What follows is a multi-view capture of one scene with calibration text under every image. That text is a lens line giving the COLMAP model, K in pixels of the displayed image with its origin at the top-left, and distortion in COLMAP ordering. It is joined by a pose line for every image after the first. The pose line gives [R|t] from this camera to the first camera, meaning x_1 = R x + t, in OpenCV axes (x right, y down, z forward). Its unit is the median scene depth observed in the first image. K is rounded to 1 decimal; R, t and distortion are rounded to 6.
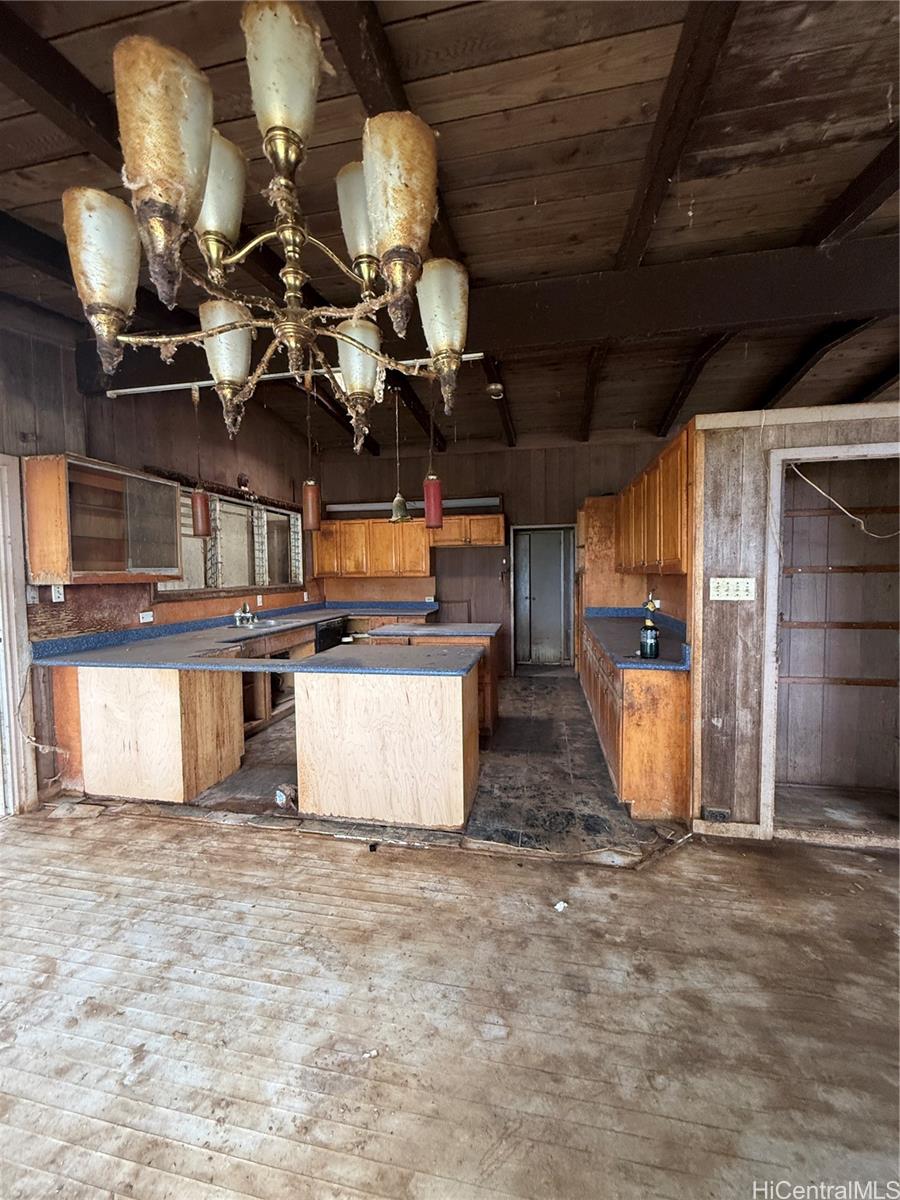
lens RADIAL K [[478.5, 0, 449.8], [0, 478.5, 596.7], [0, 0, 1]] dist [-0.000592, 0.000492]
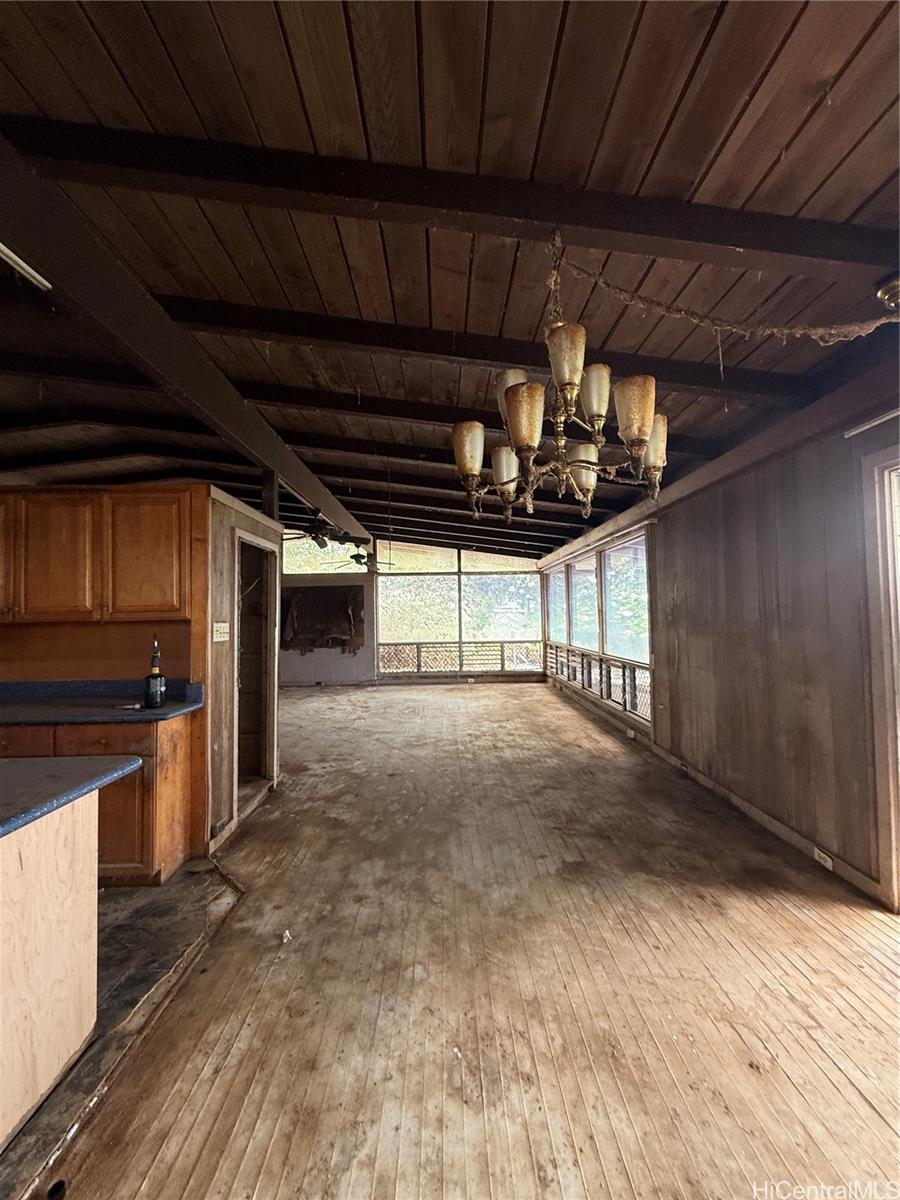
lens RADIAL K [[478.5, 0, 449.8], [0, 478.5, 596.7], [0, 0, 1]] dist [-0.000592, 0.000492]
pose [[-0.211621, 0.052543, 0.975938, -0.895275], [0.068988, 0.996866, -0.038710, -0.022152], [-0.974914, 0.059136, -0.214582, 0.835364]]
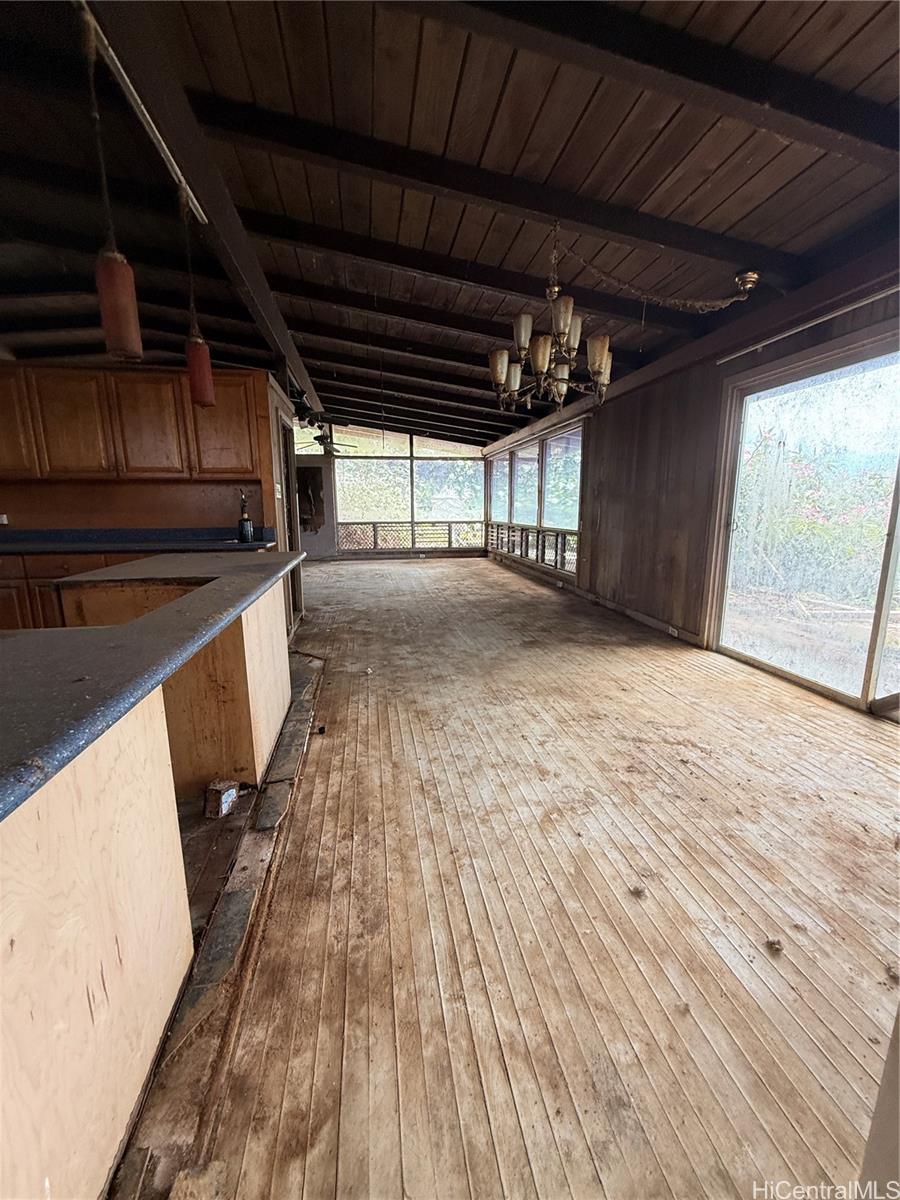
lens RADIAL K [[480.3, 0, 449.6], [0, 480.3, 593.9], [0, 0, 1]] dist [0.001769, 0.000265]
pose [[-0.360041, -0.153248, 0.920264, -1.425925], [0.056825, 0.980983, 0.185591, 0.069202], [-0.931204, 0.119115, -0.344486, 1.294265]]
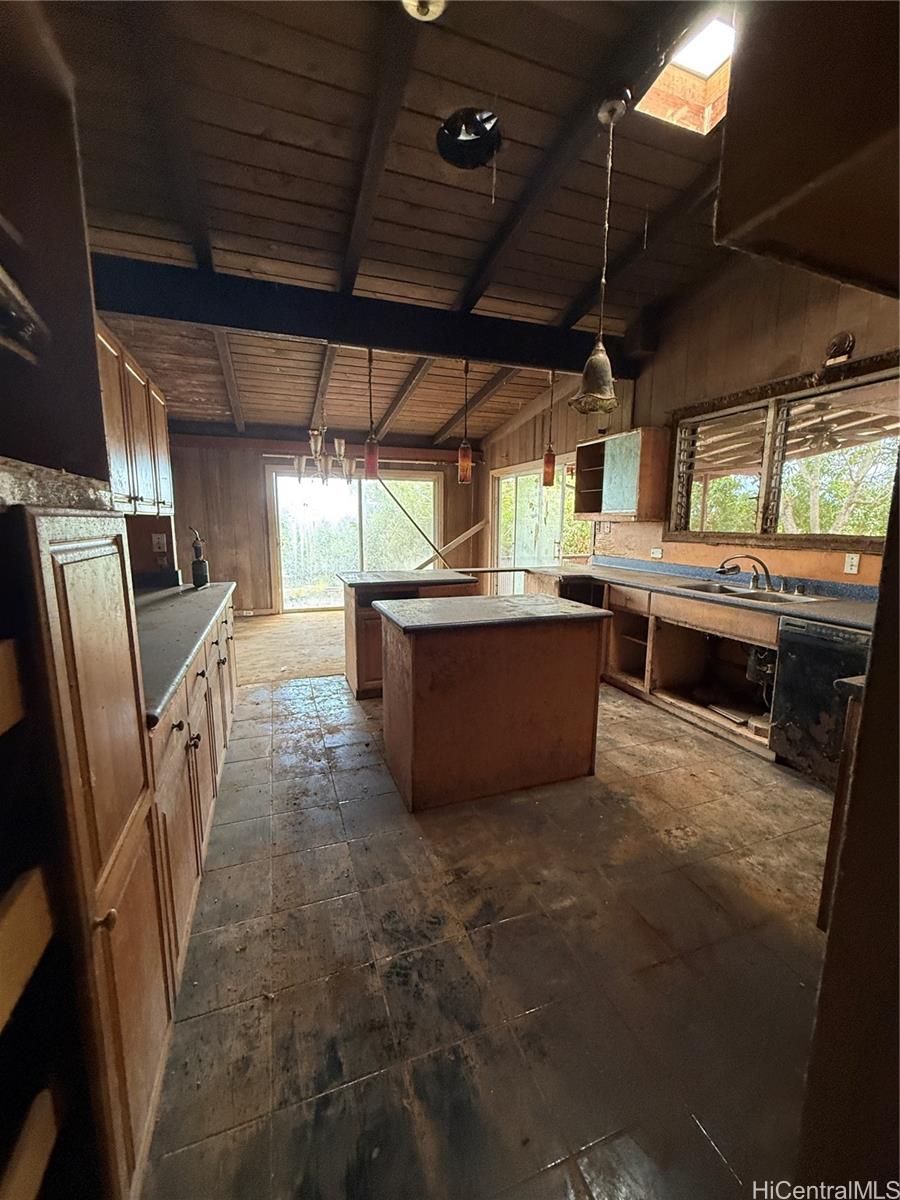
lens RADIAL K [[478.5, 0, 449.8], [0, 478.5, 596.7], [0, 0, 1]] dist [-0.000592, 0.000492]
pose [[-0.852787, 0.087615, -0.514857, 0.688622], [-0.022687, 0.978682, 0.204123, -0.141613], [0.521766, 0.185754, -0.832620, 3.167242]]
